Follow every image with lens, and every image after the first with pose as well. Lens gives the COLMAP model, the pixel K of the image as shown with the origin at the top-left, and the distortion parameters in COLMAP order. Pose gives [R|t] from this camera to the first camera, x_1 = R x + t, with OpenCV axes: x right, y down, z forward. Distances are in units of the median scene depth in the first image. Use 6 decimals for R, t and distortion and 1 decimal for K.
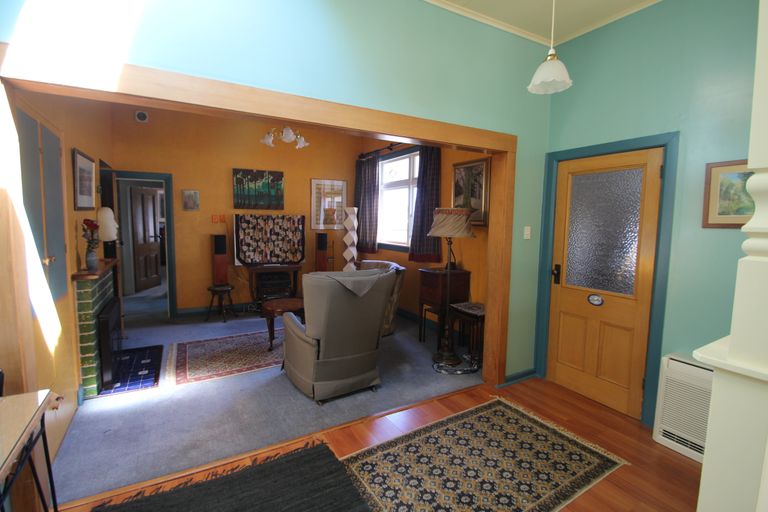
lens RADIAL K [[353.4, 0, 382.3], [0, 353.4, 252.5], [0, 0, 1]] dist [-0.000168, -0.000096]
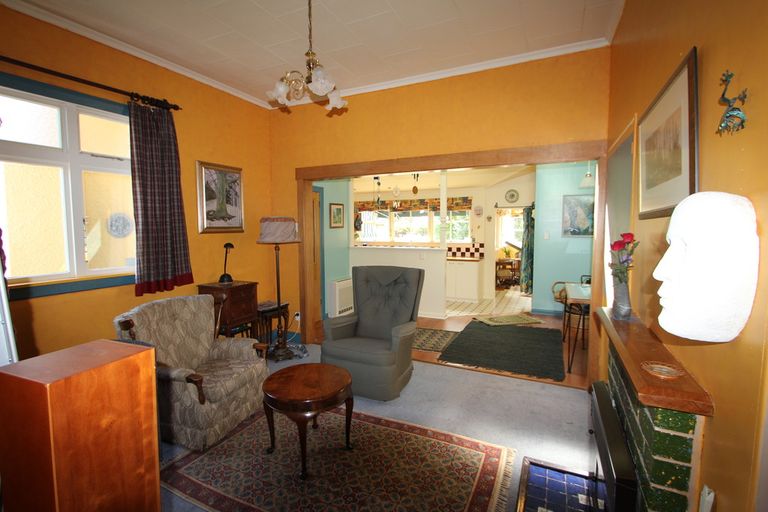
lens RADIAL K [[353.4, 0, 381.0], [0, 353.4, 253.9], [0, 0, 1]] dist [-0.000168, -0.000096]
pose [[-0.555755, -0.071174, 0.828294, -0.930219], [0.079693, 0.987179, 0.138298, -0.142329], [-0.827518, 0.142869, -0.542958, 1.405652]]
